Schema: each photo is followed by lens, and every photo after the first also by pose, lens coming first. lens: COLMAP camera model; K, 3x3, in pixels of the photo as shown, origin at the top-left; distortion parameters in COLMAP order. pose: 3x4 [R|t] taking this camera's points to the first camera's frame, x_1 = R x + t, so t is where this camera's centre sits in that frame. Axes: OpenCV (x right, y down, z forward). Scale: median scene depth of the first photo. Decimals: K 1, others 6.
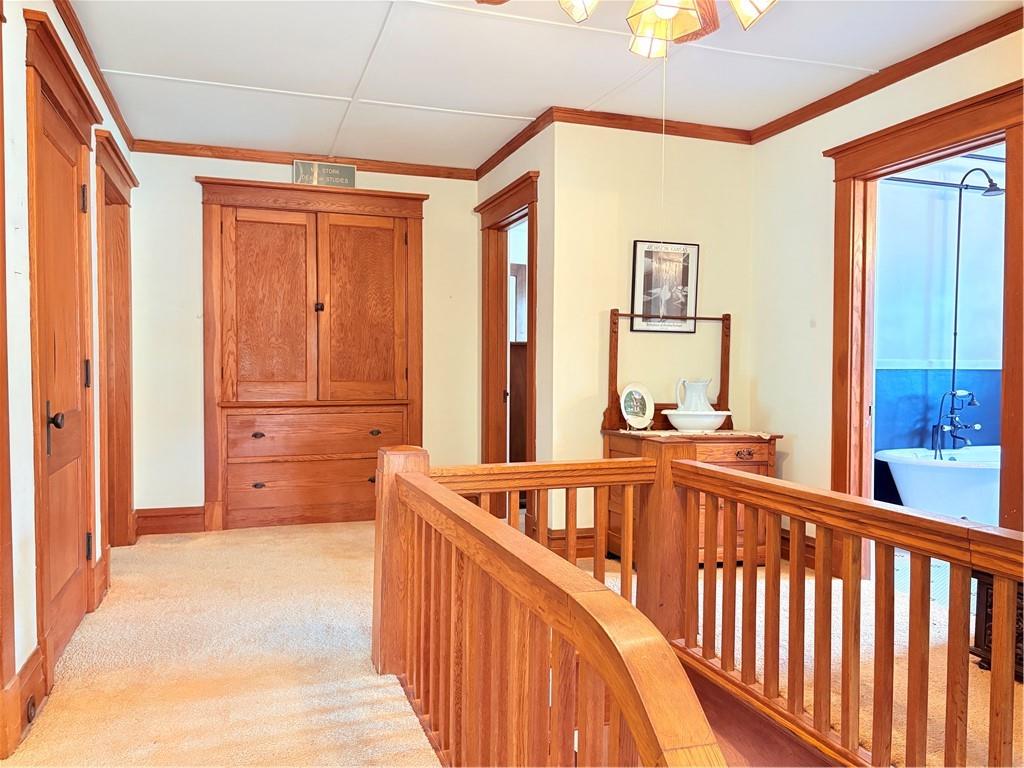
lens RADIAL K [[778.6, 0, 515.7], [0, 778.6, 386.9], [0, 0, 1]] dist [0.051051, -0.055207]
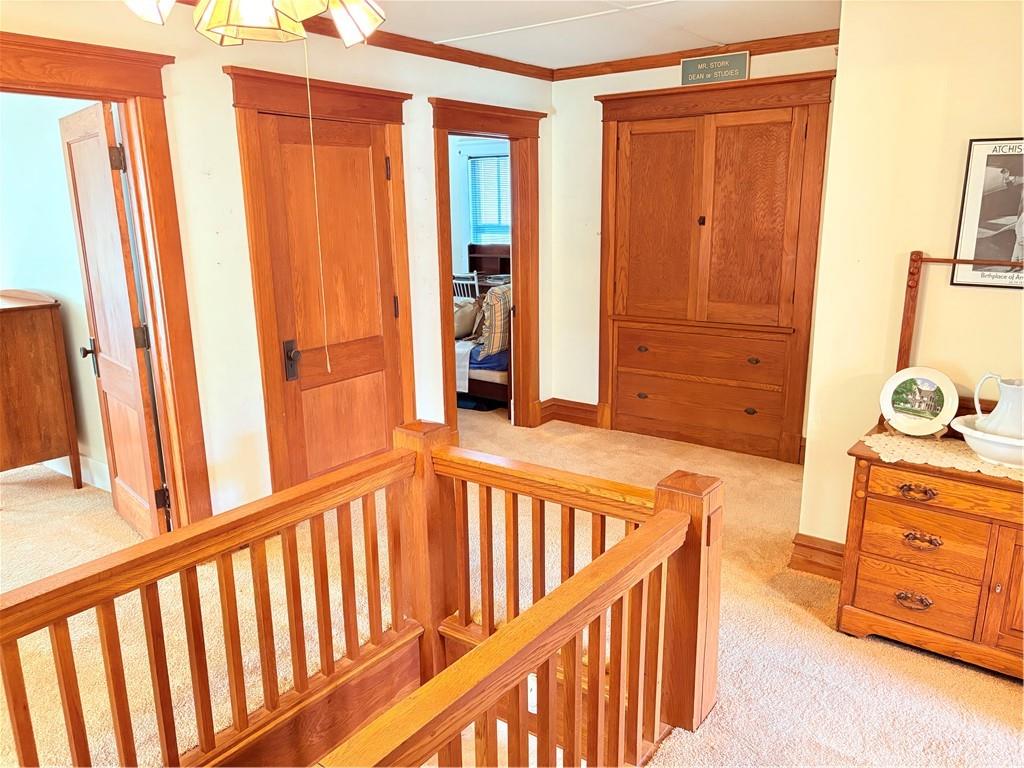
lens RADIAL K [[778.6, 0, 516.8], [0, 778.6, 386.8], [0, 0, 1]] dist [0.051051, -0.055207]
pose [[0.568665, 0.179080, -0.802839, 0.418267], [-0.007385, 0.977086, 0.212716, -0.108348], [0.822536, -0.115035, 0.556957, 0.283084]]
